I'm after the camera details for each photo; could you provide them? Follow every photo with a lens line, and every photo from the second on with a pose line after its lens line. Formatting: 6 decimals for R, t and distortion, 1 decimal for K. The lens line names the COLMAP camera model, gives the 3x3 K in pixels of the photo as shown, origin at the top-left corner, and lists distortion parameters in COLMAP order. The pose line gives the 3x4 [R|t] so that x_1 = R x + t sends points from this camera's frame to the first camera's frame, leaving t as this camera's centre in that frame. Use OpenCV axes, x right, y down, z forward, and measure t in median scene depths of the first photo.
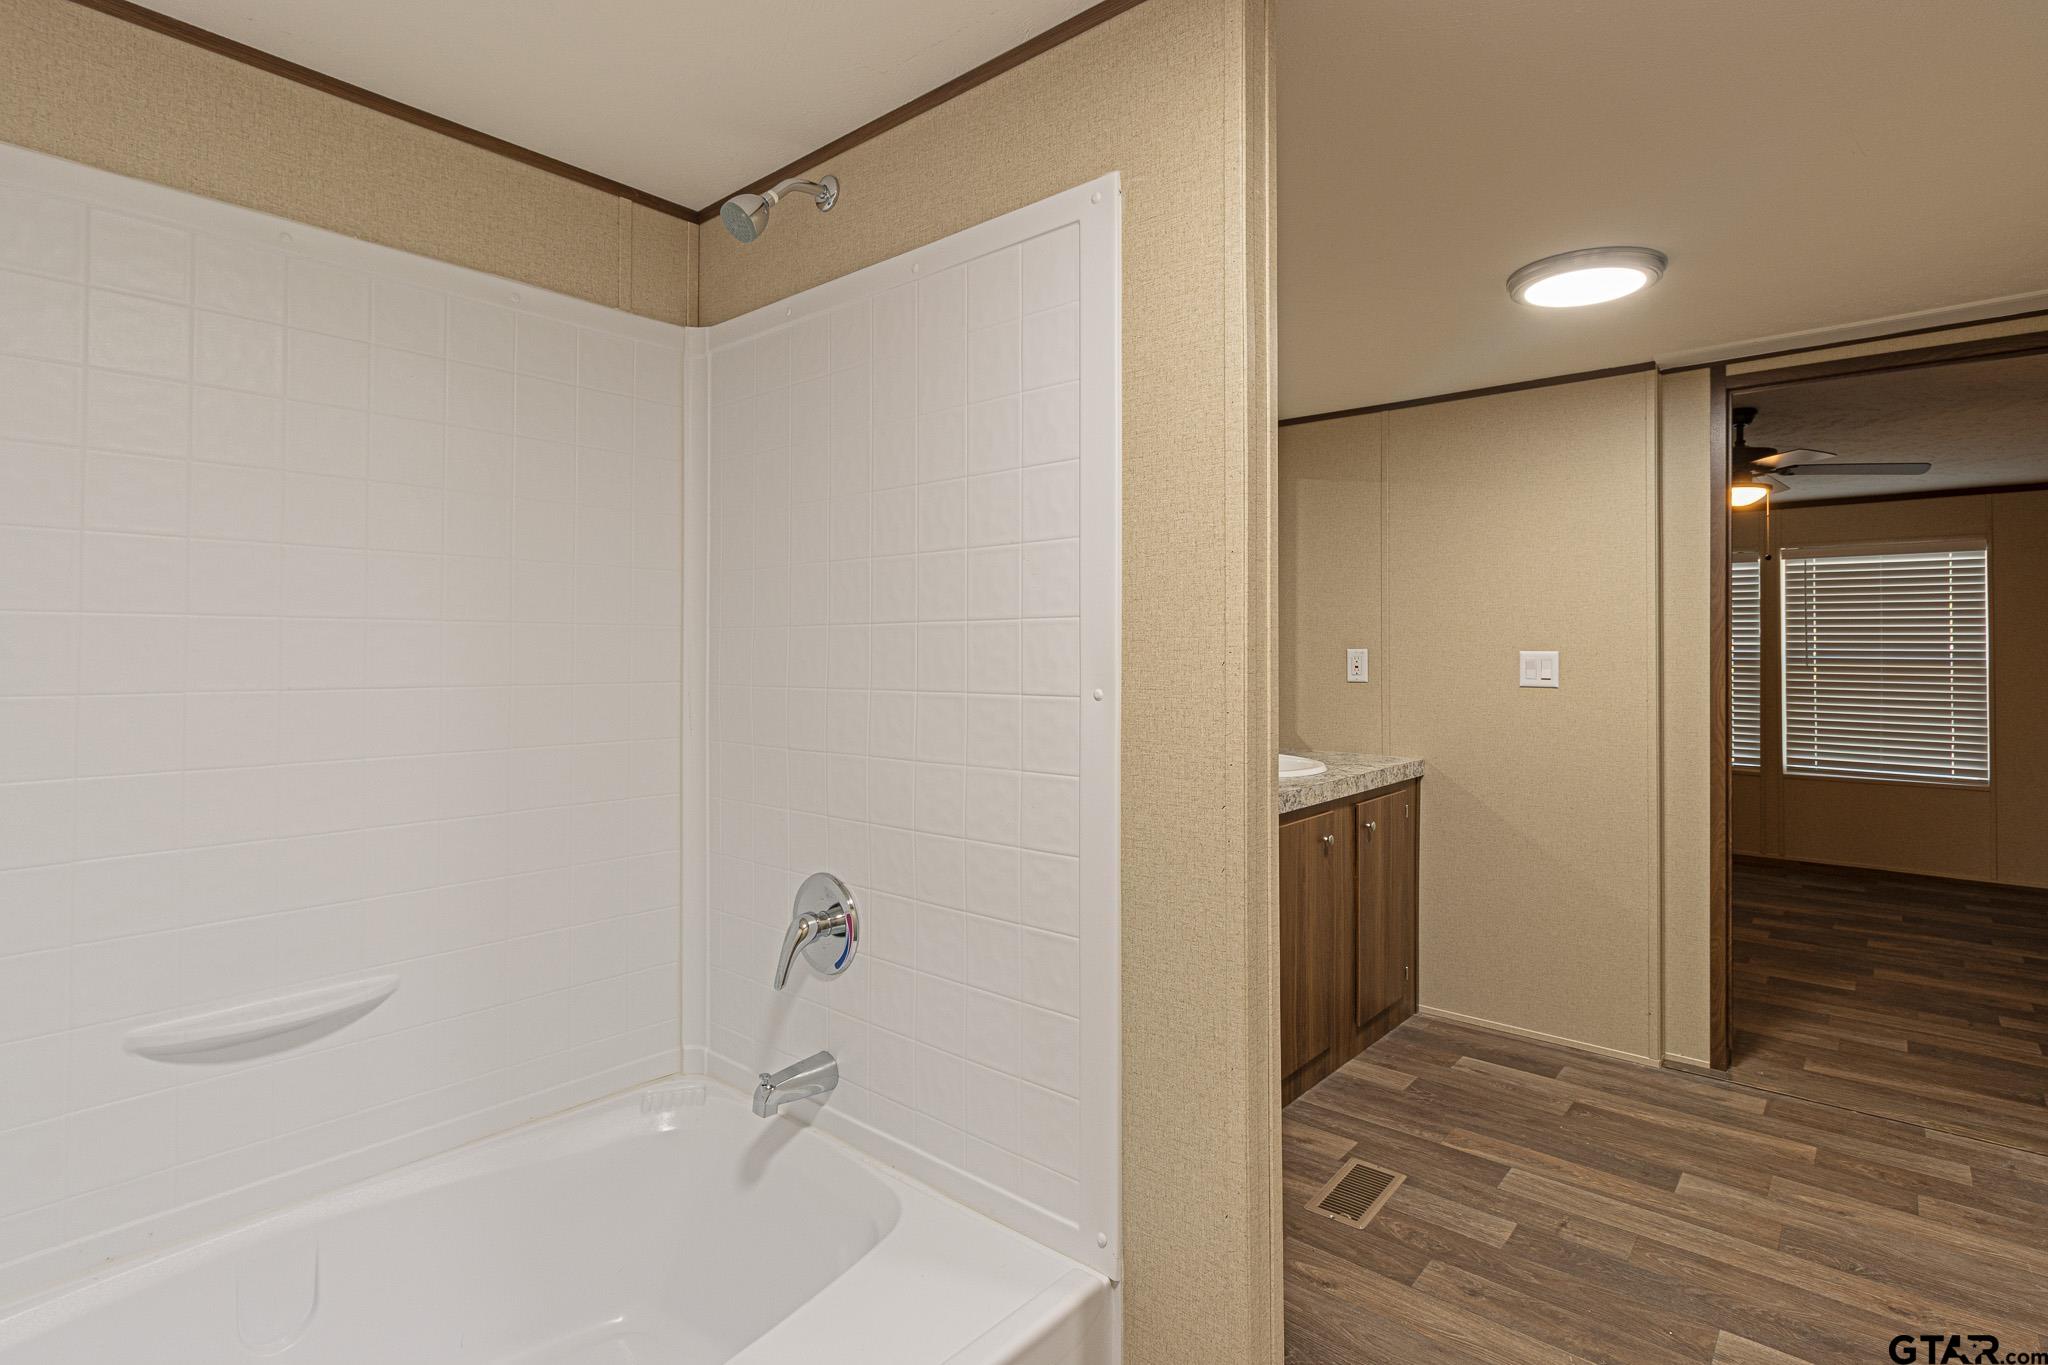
lens RADIAL K [[998.0, 0, 1020.1], [0, 998.0, 639.2], [0, 0, 1]] dist [0.002472, -0.000750]
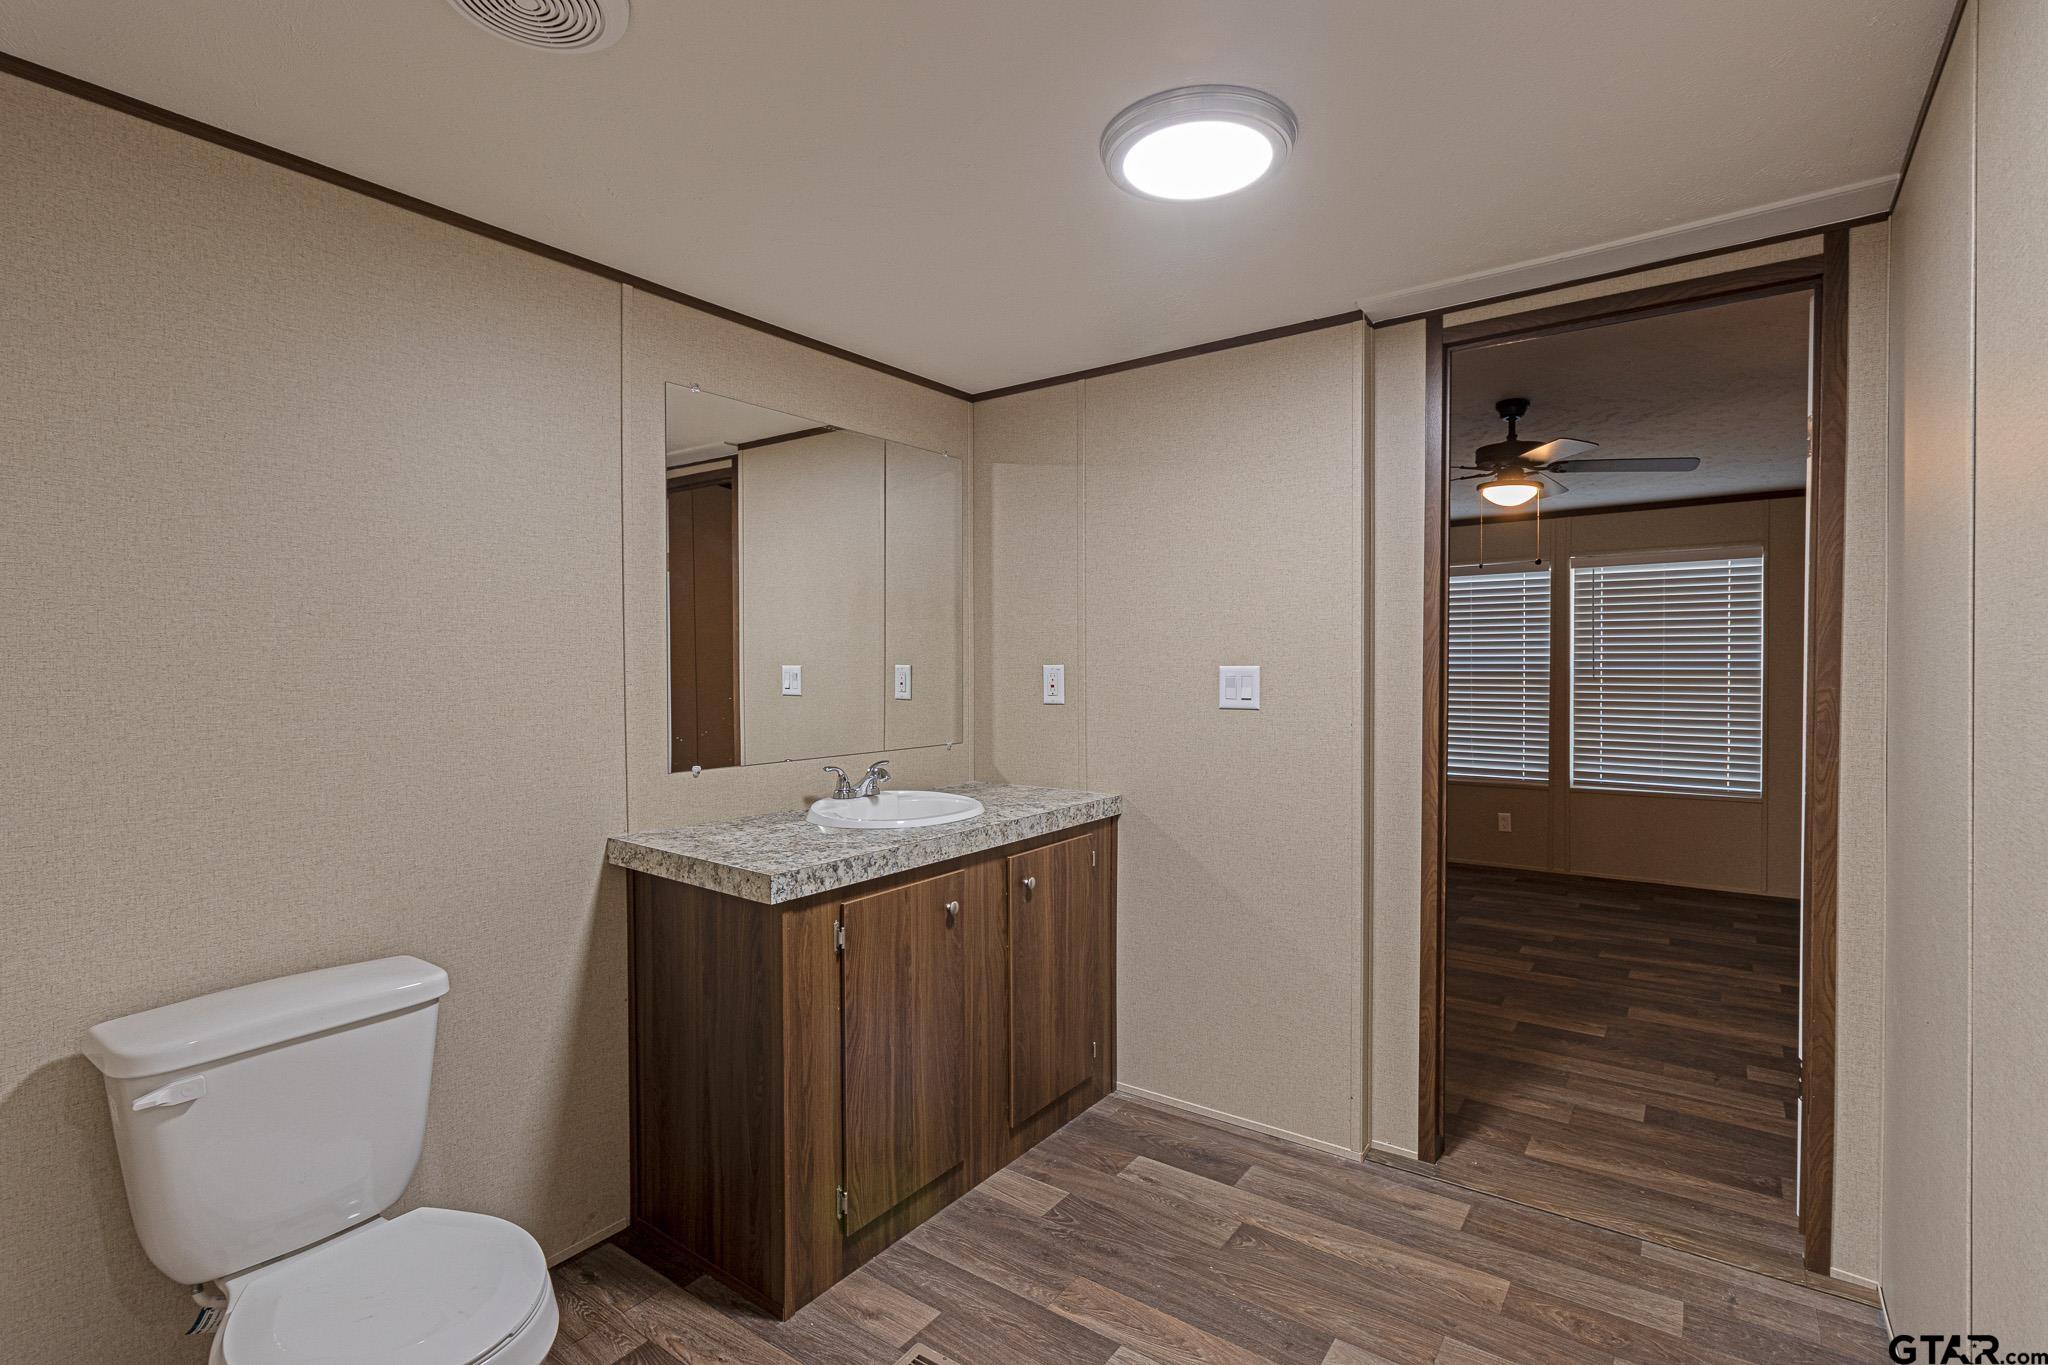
lens RADIAL K [[948.3, 0, 1019.6], [0, 948.3, 687.0], [0, 0, 1]] dist [0.001413, -0.000410]
pose [[0.996140, -0.010901, 0.087098, 0.285901], [0.008083, 0.999435, 0.032639, 0.002486], [-0.087405, -0.031809, 0.995665, 0.242277]]
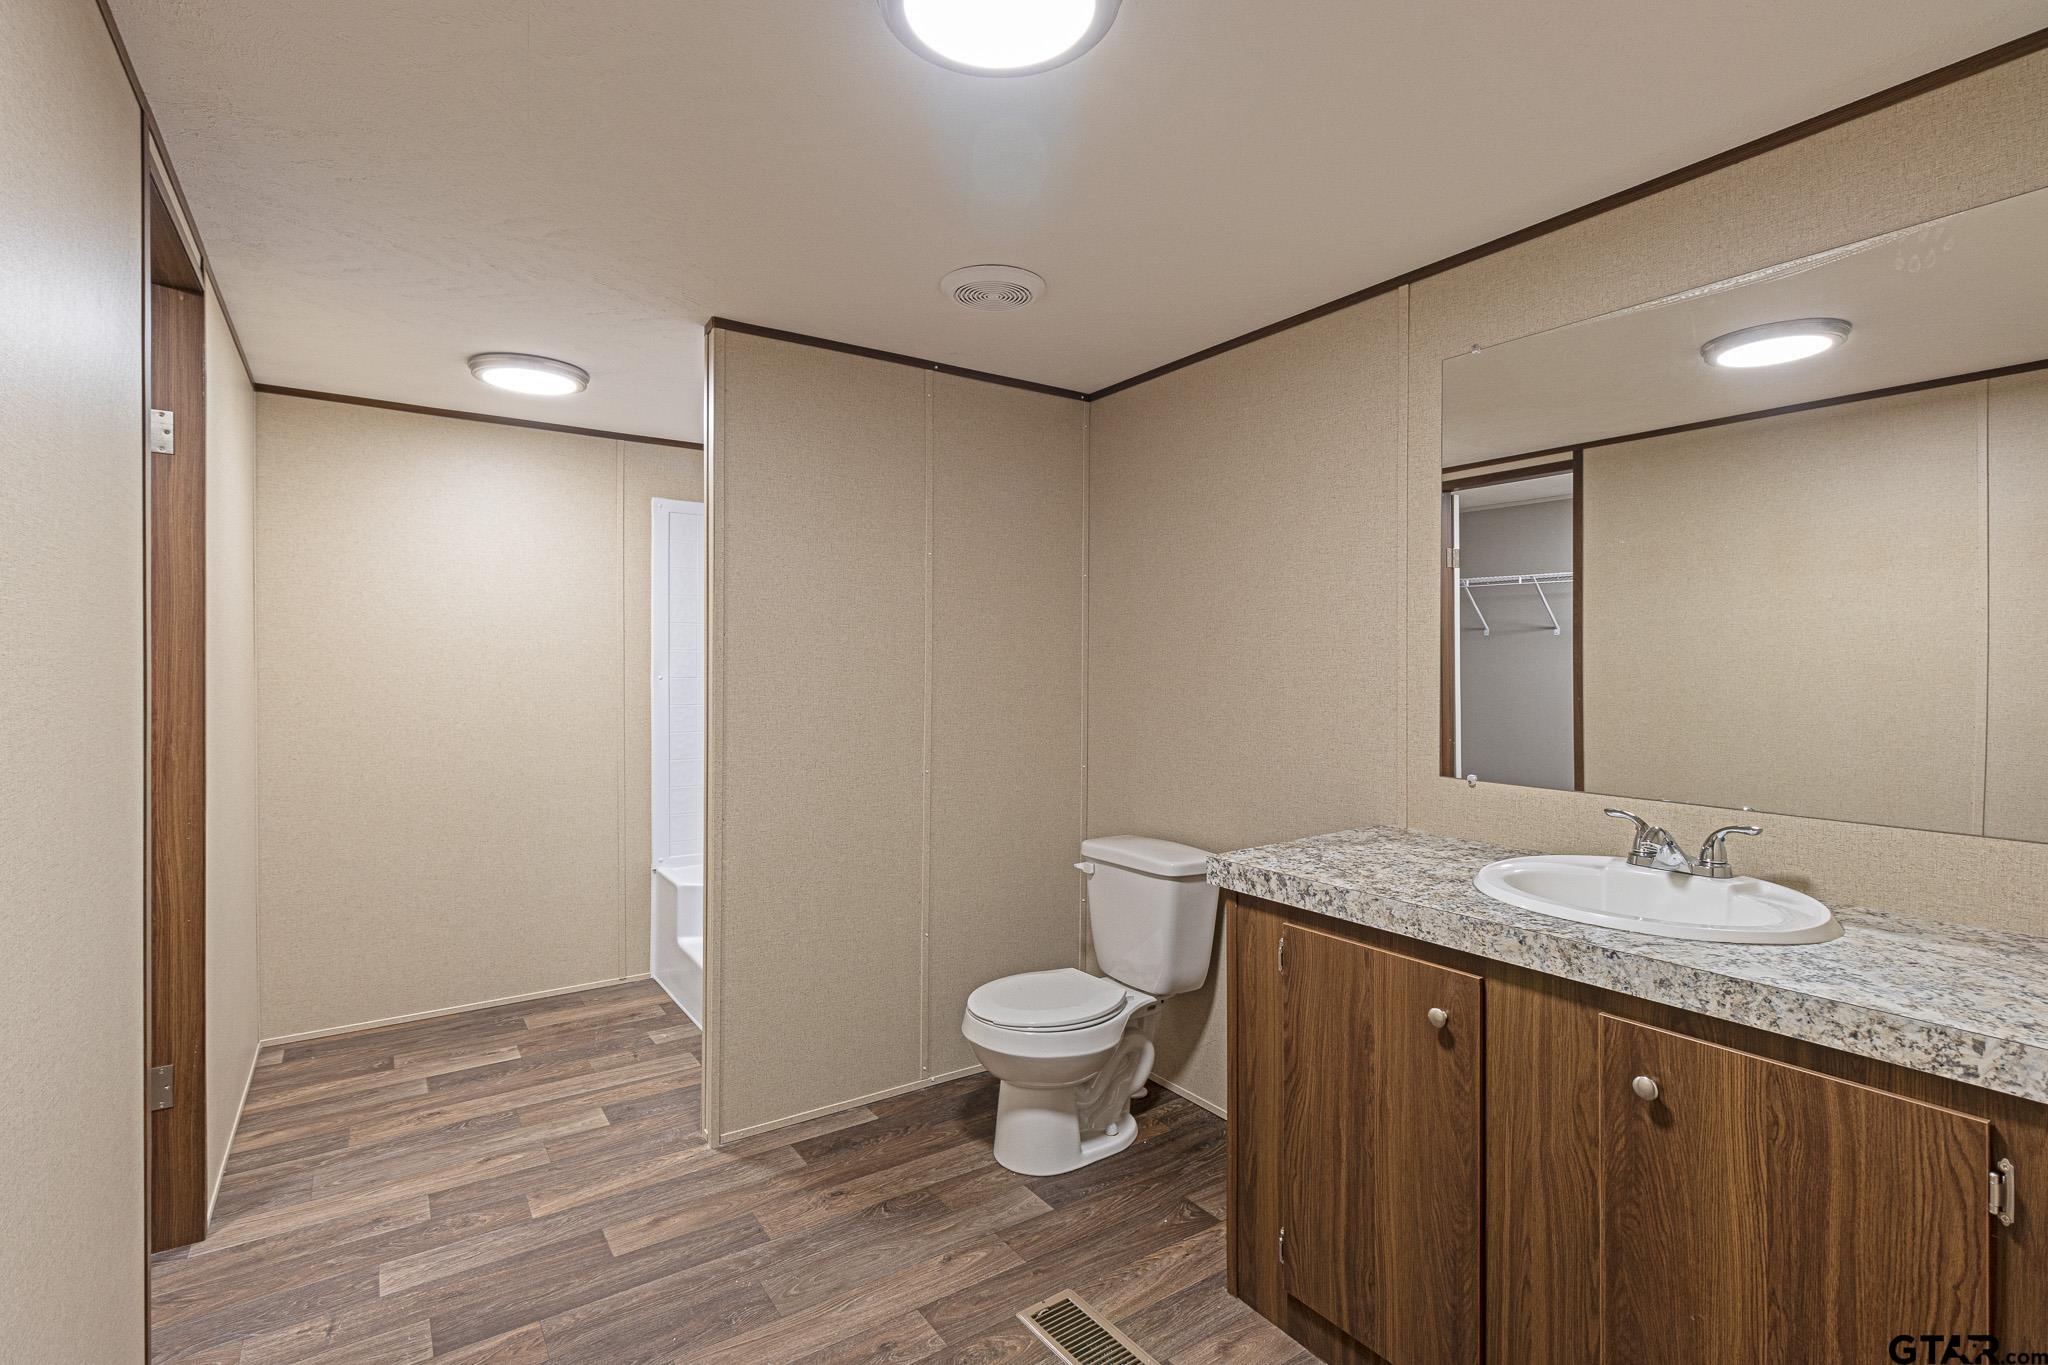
lens RADIAL K [[955.3, 0, 1020.7], [0, 955.3, 679.9], [0, 0, 1]] dist [0.006581, -0.002148]
pose [[-0.248746, 0.010693, -0.968510, 1.257778], [0.002627, 0.999943, 0.010365, 0.018055], [0.968565, 0.000034, -0.248760, 1.360315]]
